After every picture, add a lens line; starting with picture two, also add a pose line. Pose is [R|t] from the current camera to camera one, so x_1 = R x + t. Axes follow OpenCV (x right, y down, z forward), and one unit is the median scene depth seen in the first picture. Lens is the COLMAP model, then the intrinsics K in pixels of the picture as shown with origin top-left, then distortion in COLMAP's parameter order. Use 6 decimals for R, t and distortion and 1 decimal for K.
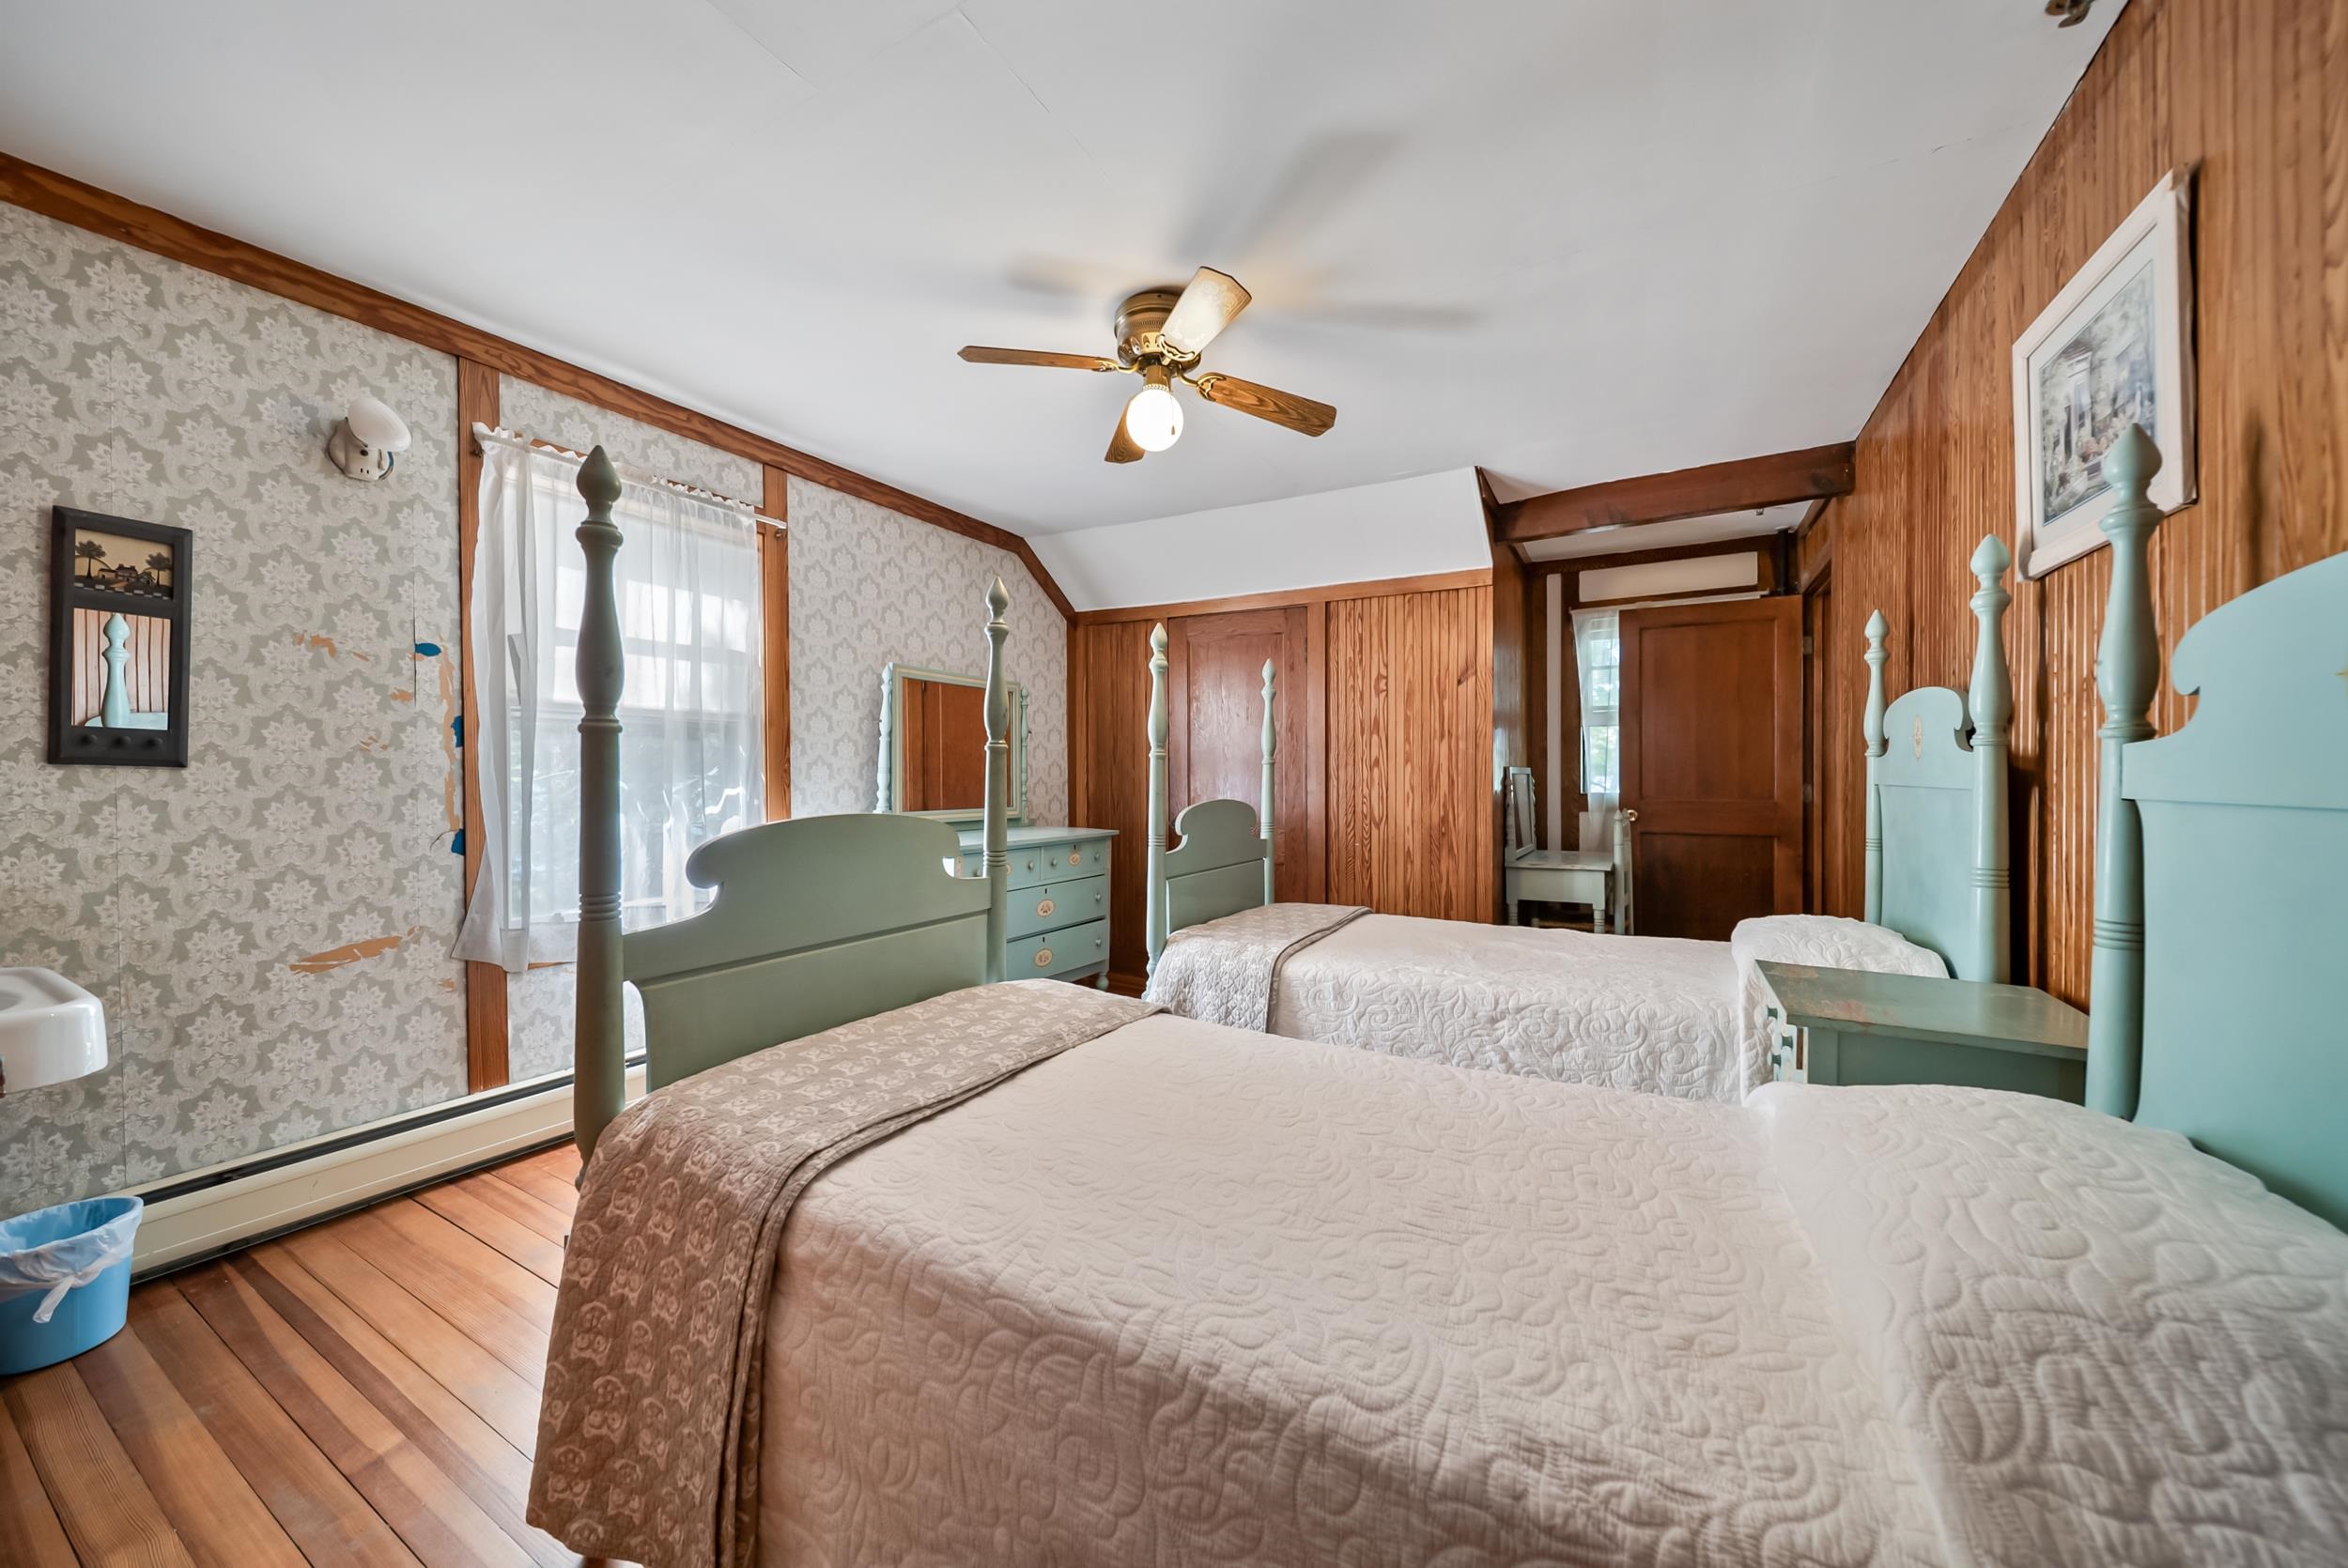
lens RADIAL K [[834.3, 0, 1170.3], [0, 834.3, 774.6], [0, 0, 1]] dist [-0.001566, -0.000151]
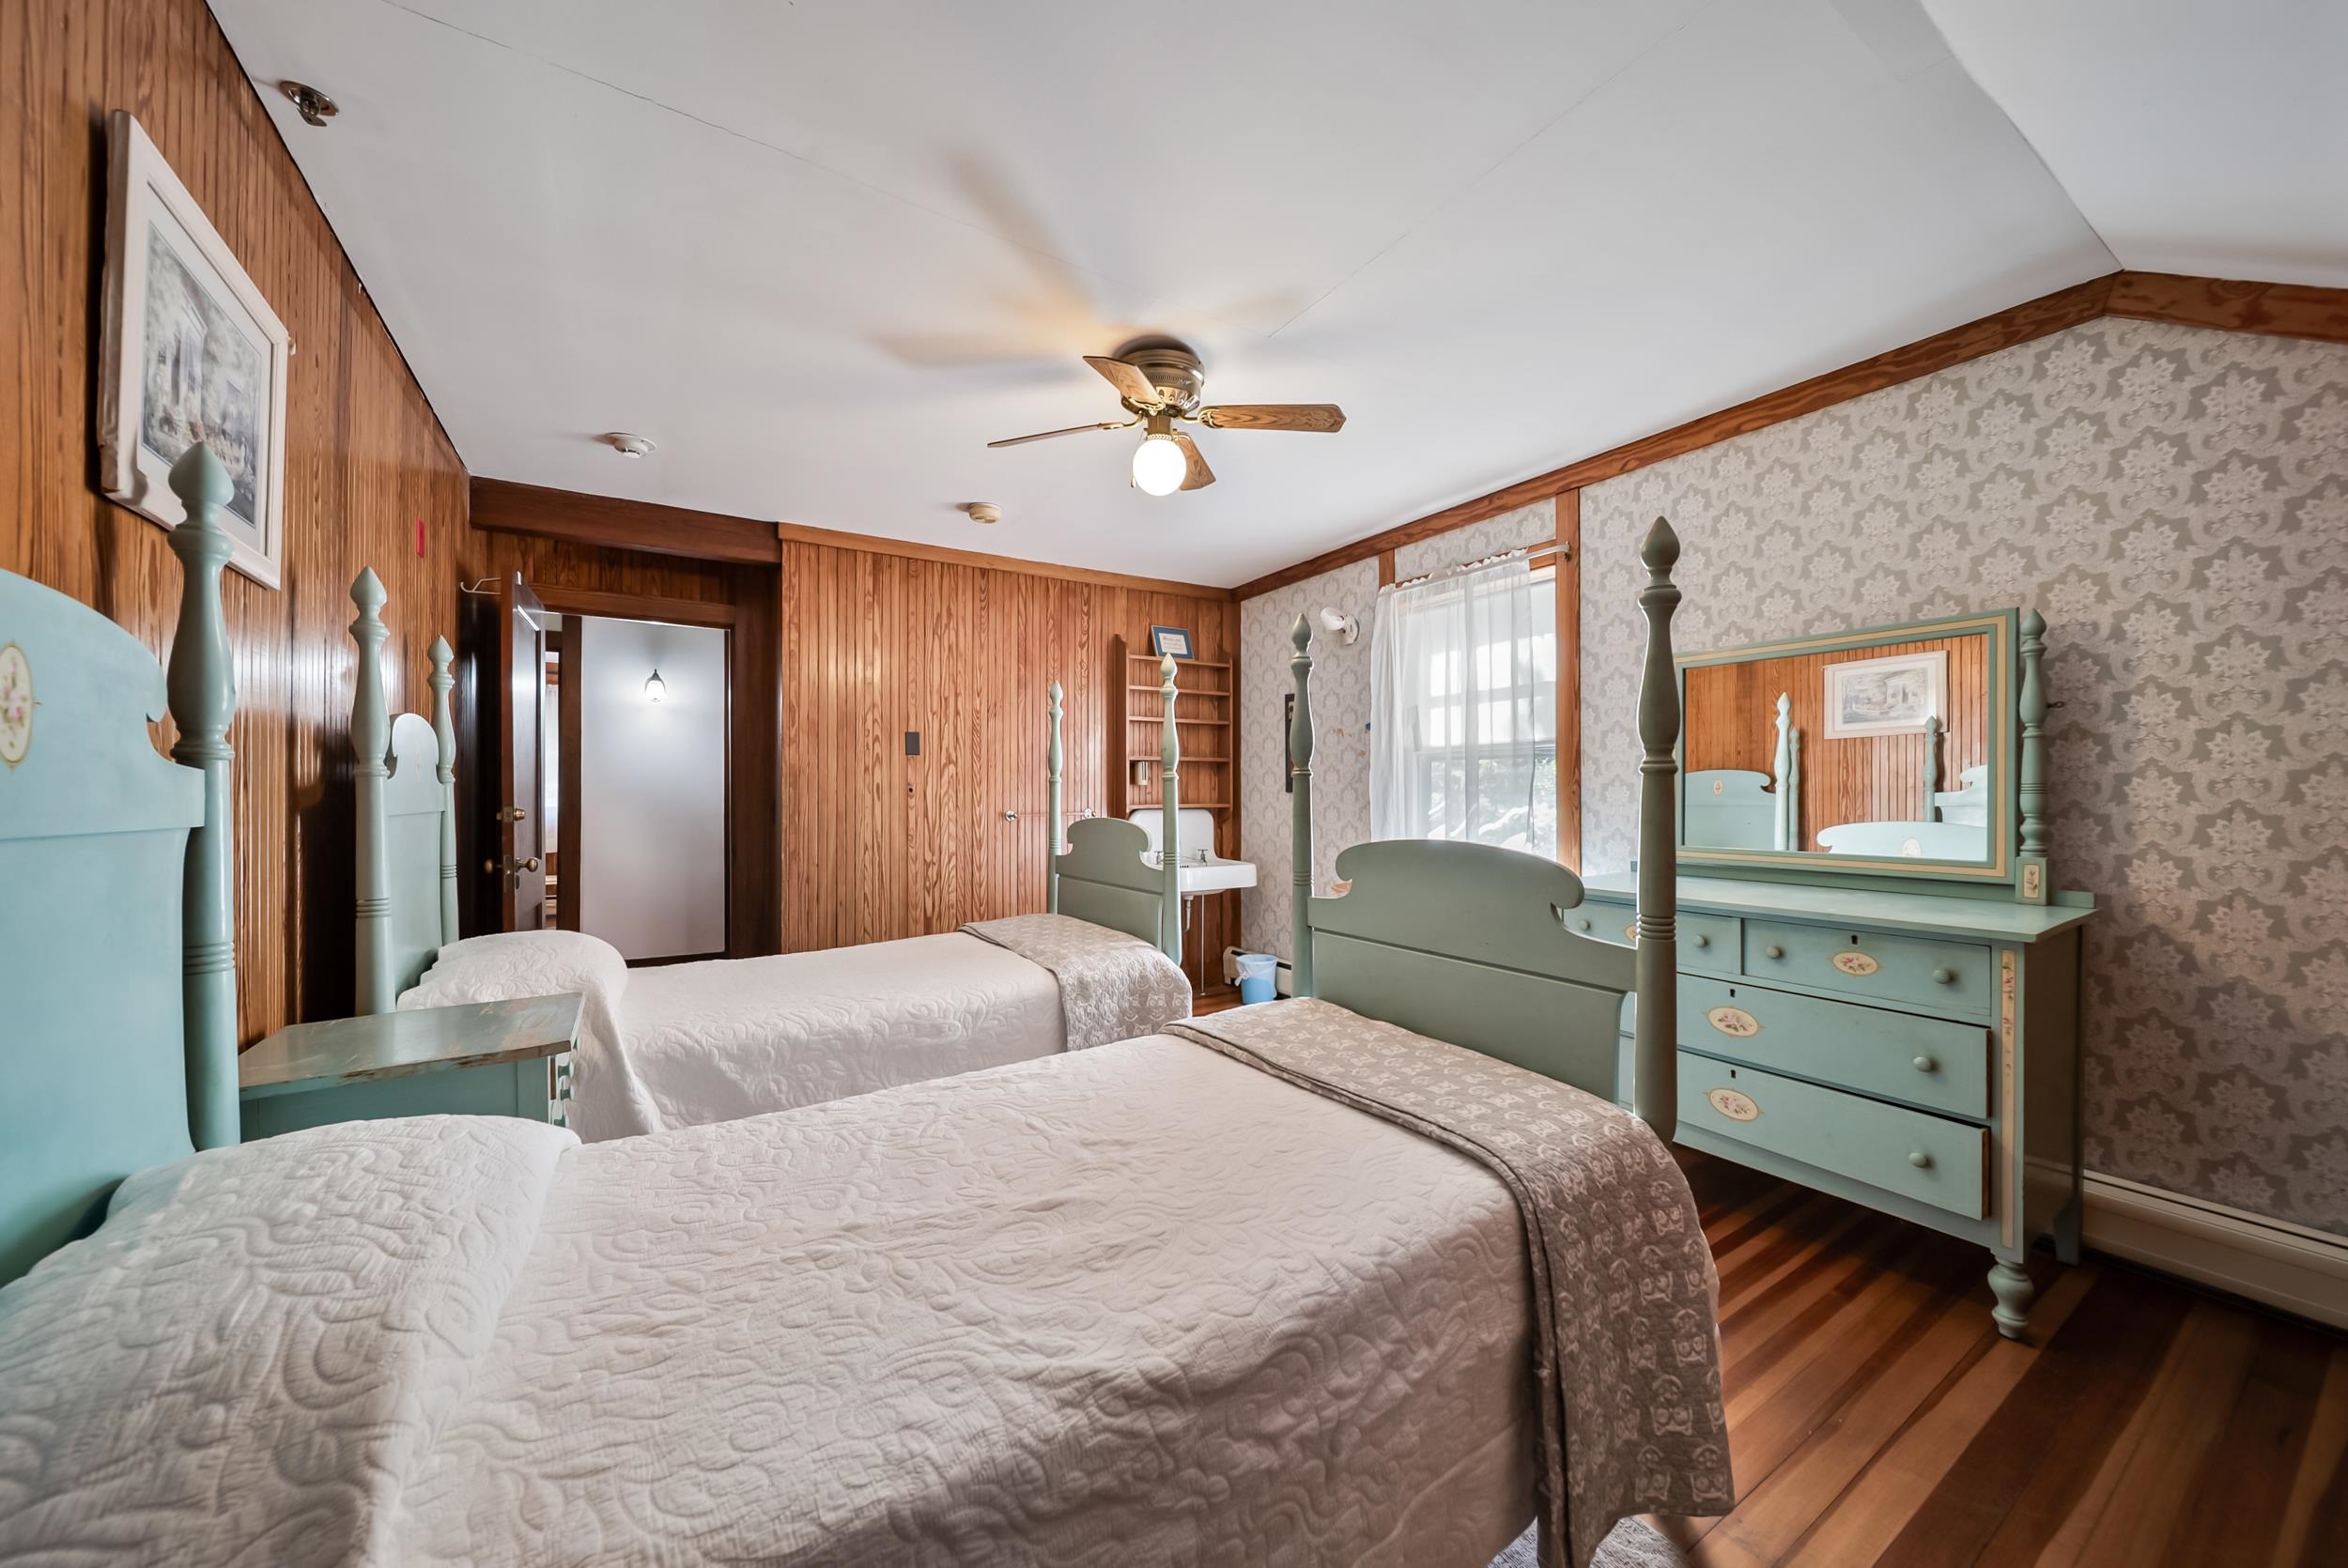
lens RADIAL K [[834.3, 0, 1170.6], [0, 834.3, 790.5], [0, 0, 1]] dist [-0.001566, -0.000151]
pose [[-0.467374, 0.000565, -0.884060, 0.627338], [0.004795, 0.999987, -0.001896, -0.006950], [0.884047, -0.005125, -0.467370, 1.025033]]
